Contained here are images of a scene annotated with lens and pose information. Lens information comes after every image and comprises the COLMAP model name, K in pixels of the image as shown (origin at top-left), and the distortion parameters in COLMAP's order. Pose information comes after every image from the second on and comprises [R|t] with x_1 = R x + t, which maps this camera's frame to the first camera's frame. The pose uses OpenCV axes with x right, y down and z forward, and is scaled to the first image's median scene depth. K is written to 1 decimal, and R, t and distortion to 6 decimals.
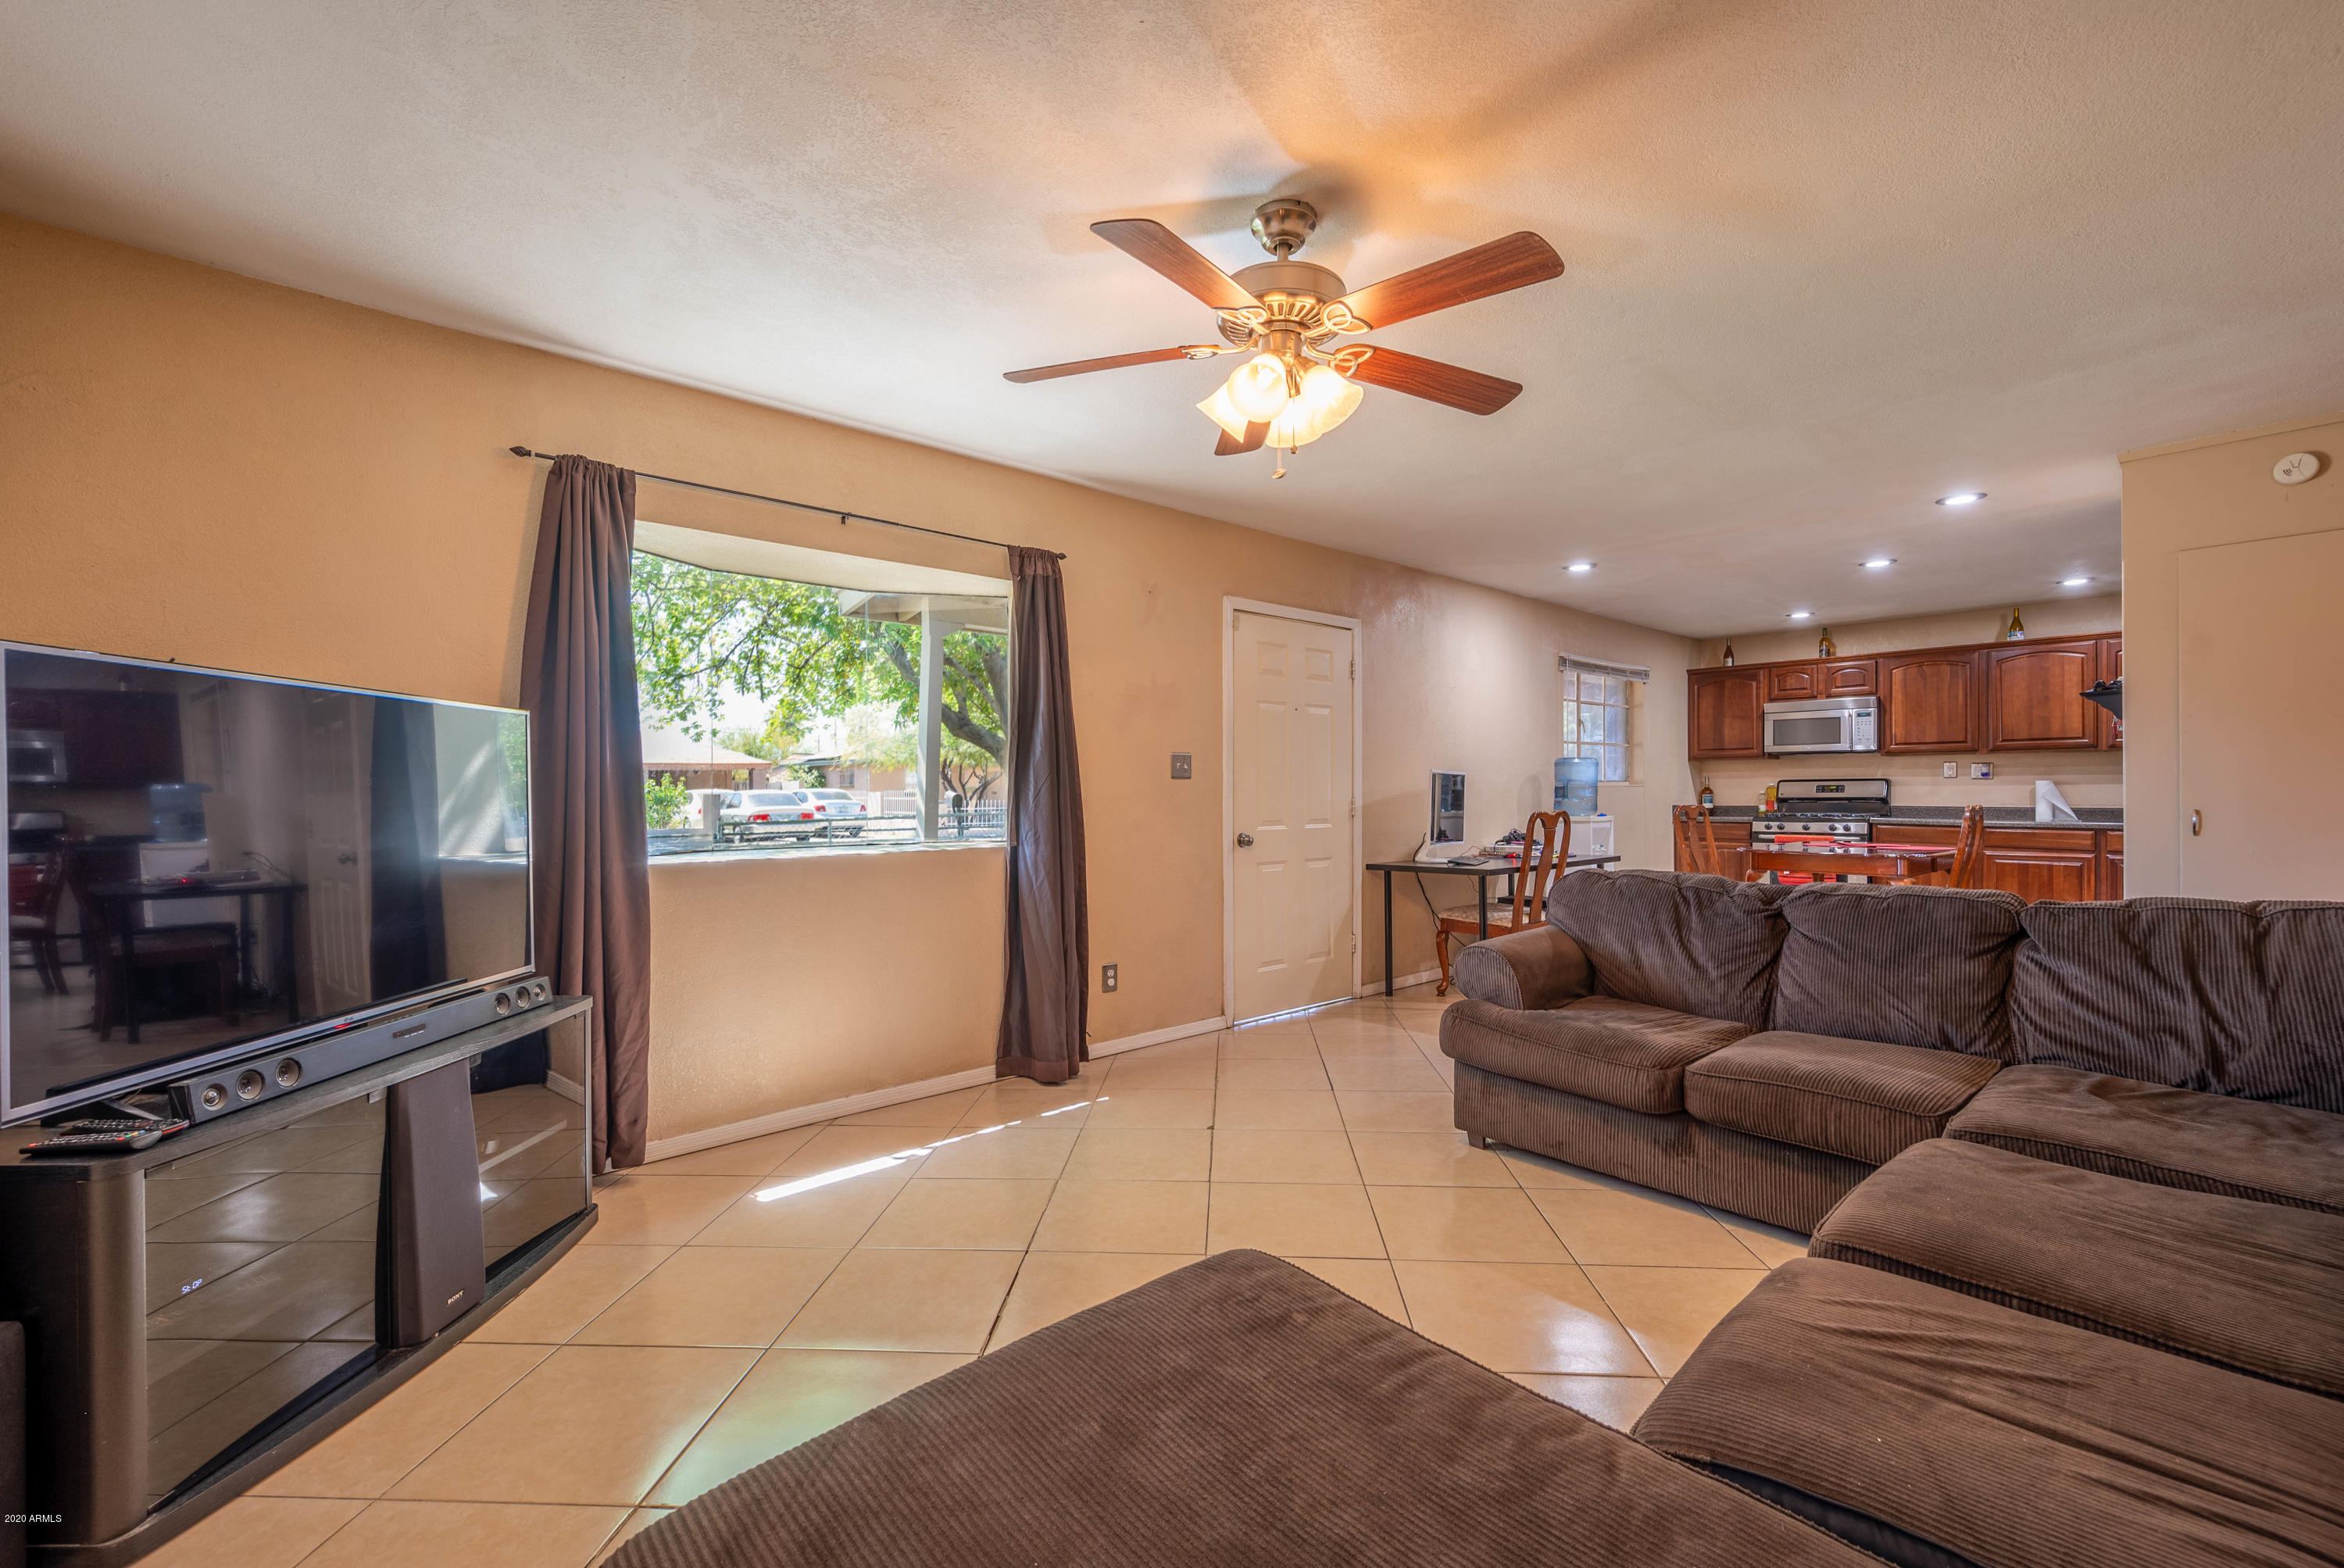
lens RADIAL K [[955.6, 0, 1171.7], [0, 955.6, 789.9], [0, 0, 1]] dist [0.000754, 0.000038]
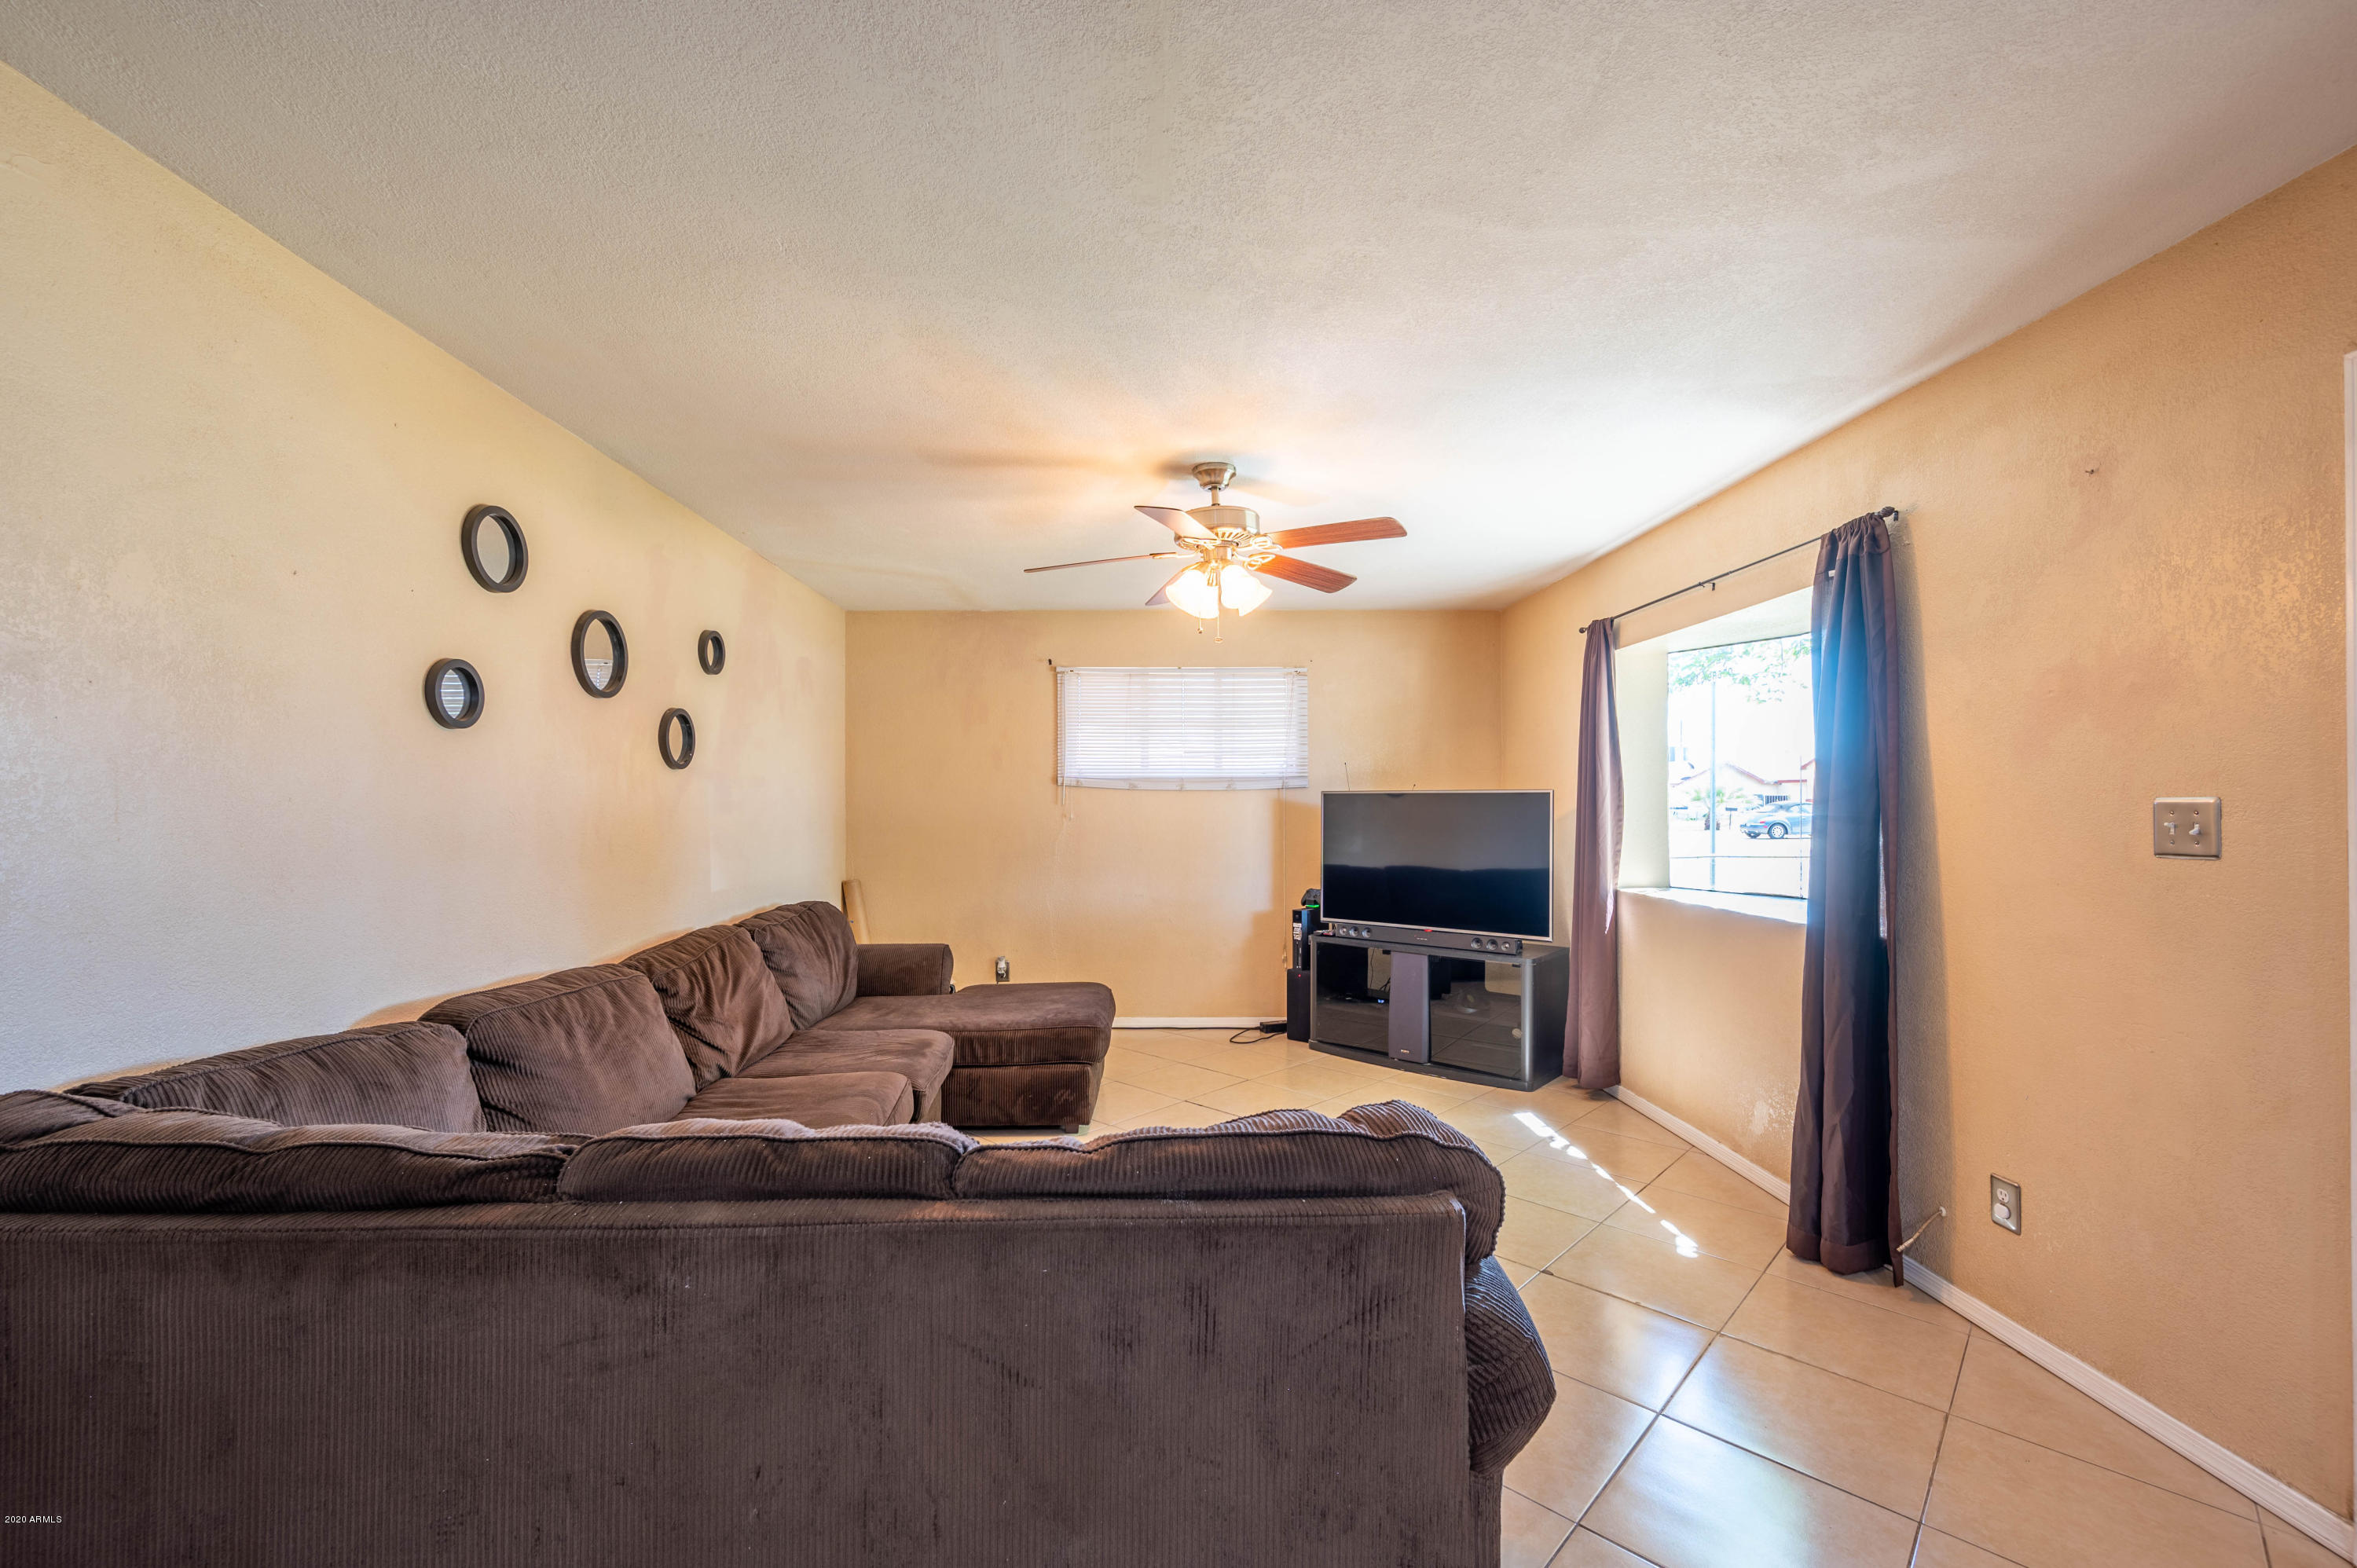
lens RADIAL K [[955.7, 0, 1183.5], [0, 955.7, 812.4], [0, 0, 1]] dist [0.000155, -0.000047]
pose [[-0.623390, 0.013317, -0.781798, 0.787465], [0.004745, 0.999901, 0.013249, -0.050386], [0.781897, 0.004550, -0.623391, 1.137829]]
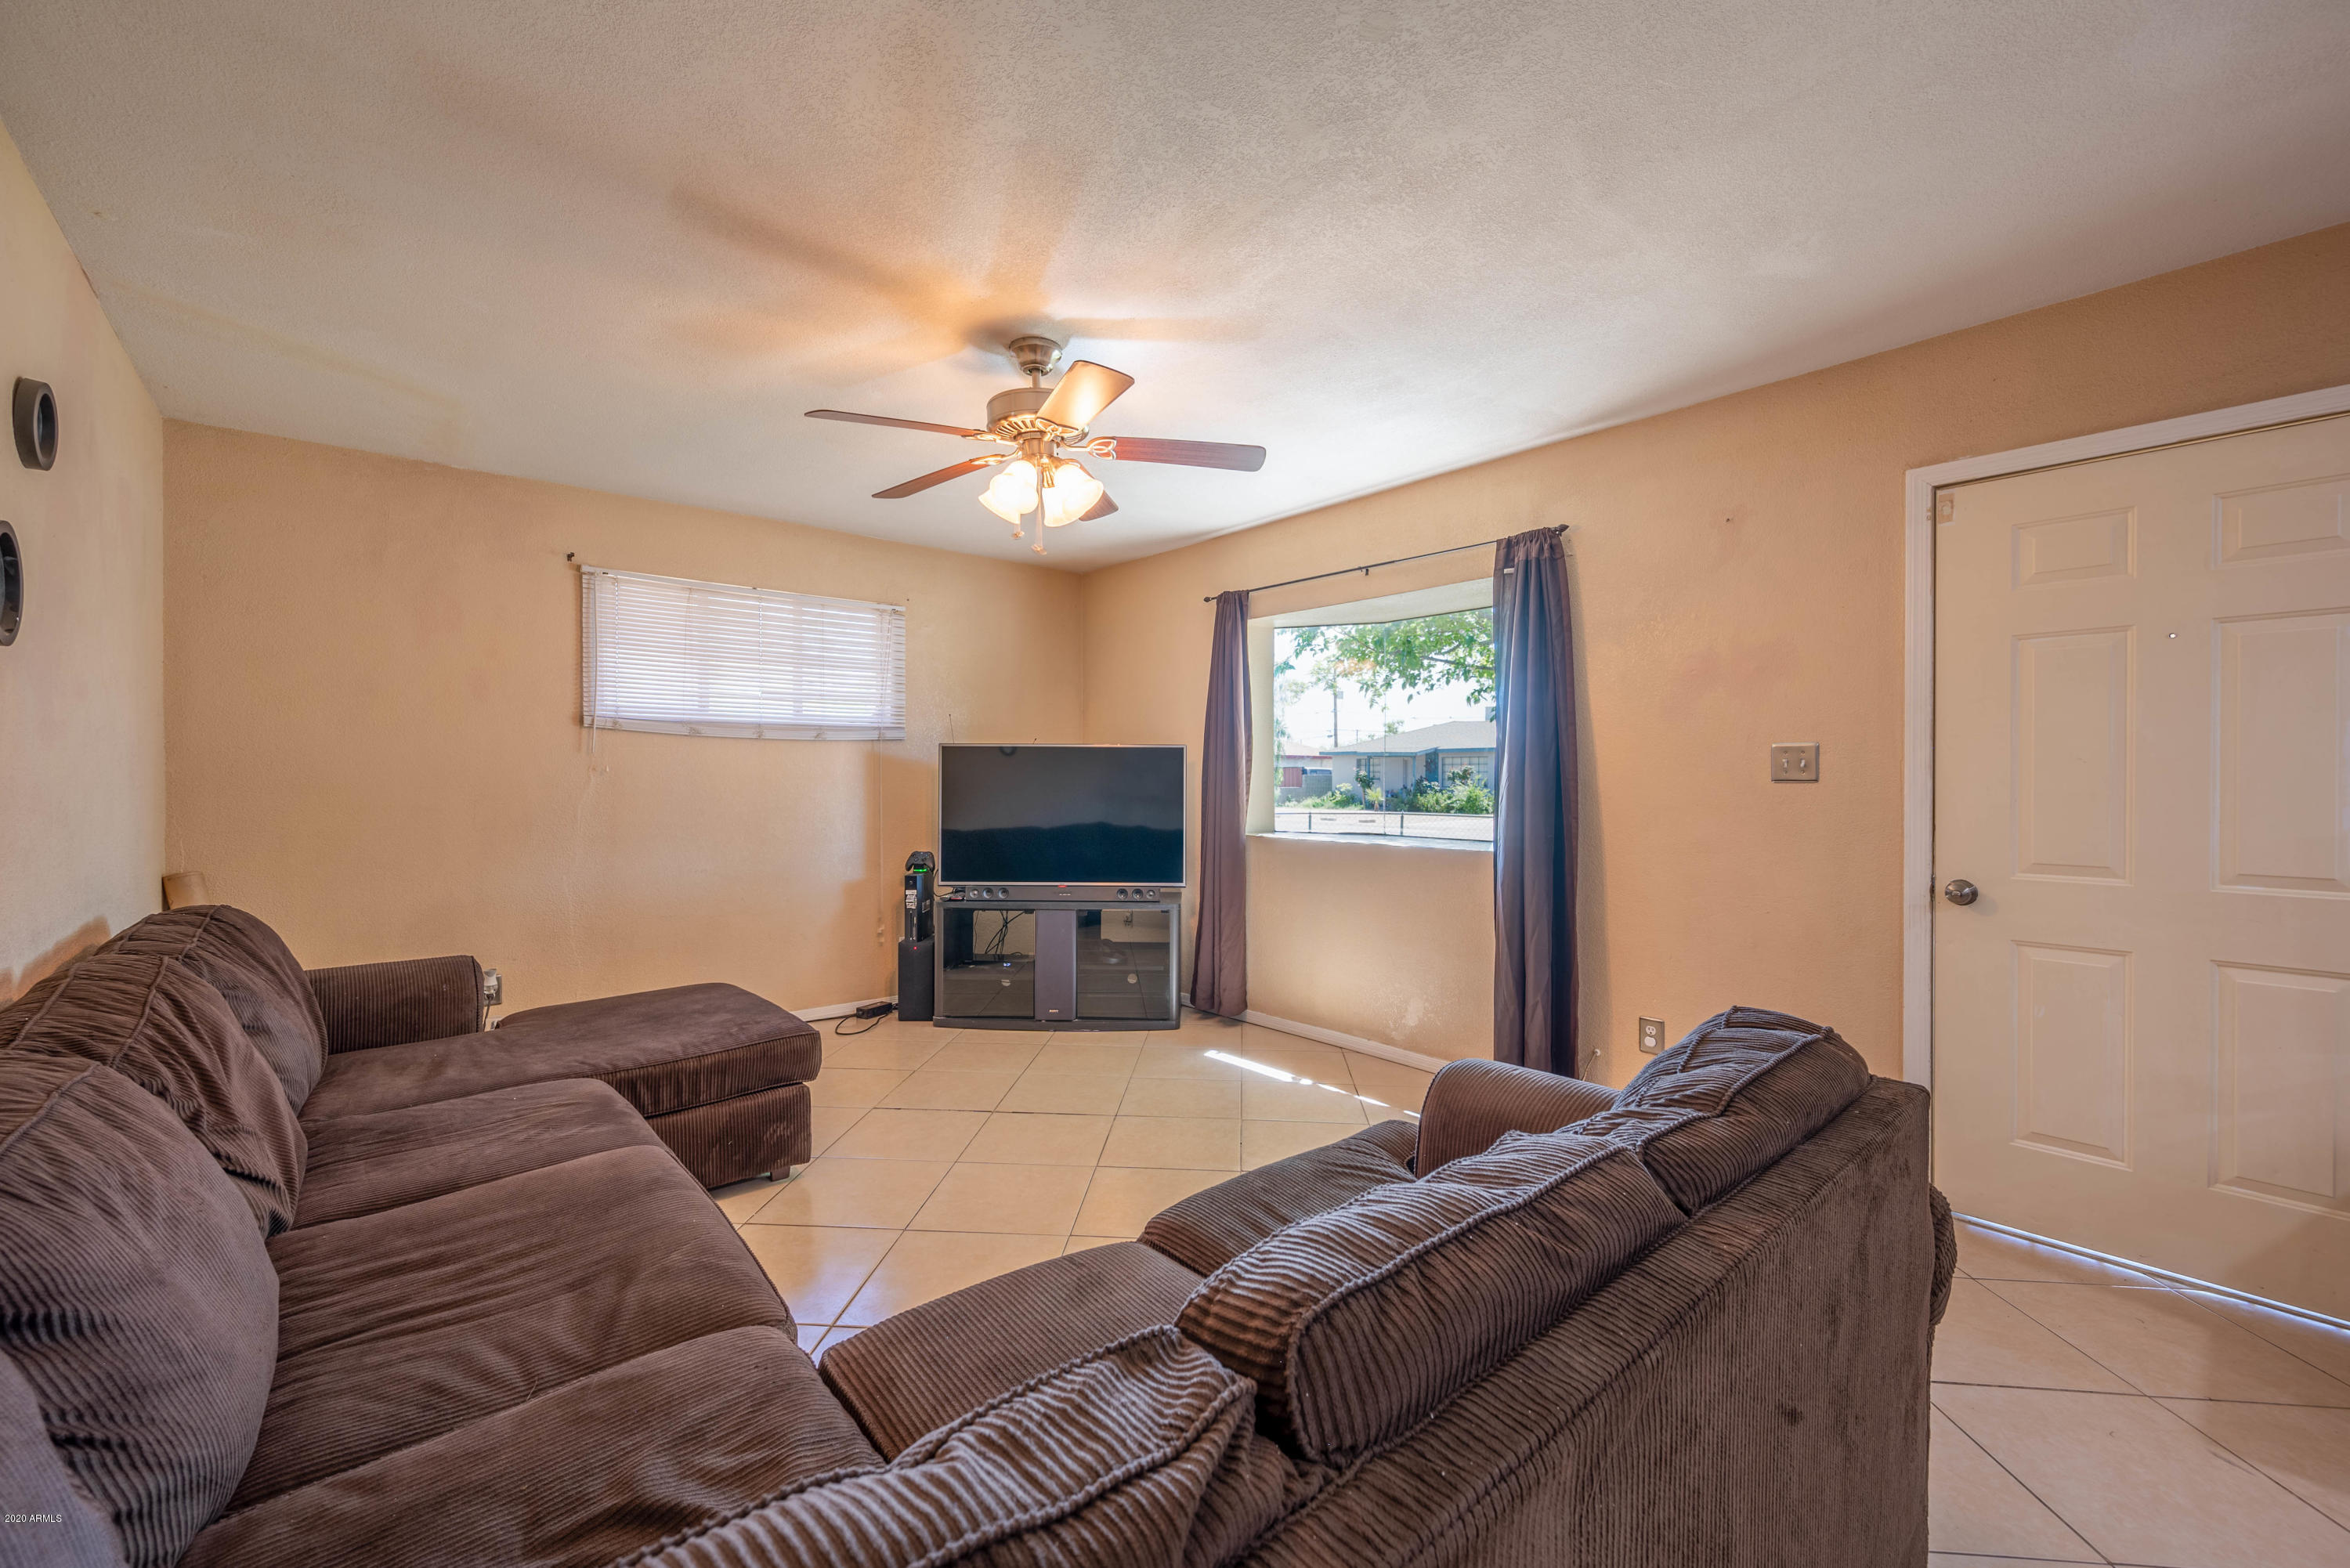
lens RADIAL K [[928.7, 0, 1165.8], [0, 928.7, 788.5], [0, 0, 1]] dist [0.001520, -0.000049]
pose [[0.003268, 0.016032, -0.999866, 0.812225], [-0.002936, 0.999867, 0.016023, -0.020769], [0.999990, 0.002884, 0.003315, 0.700496]]
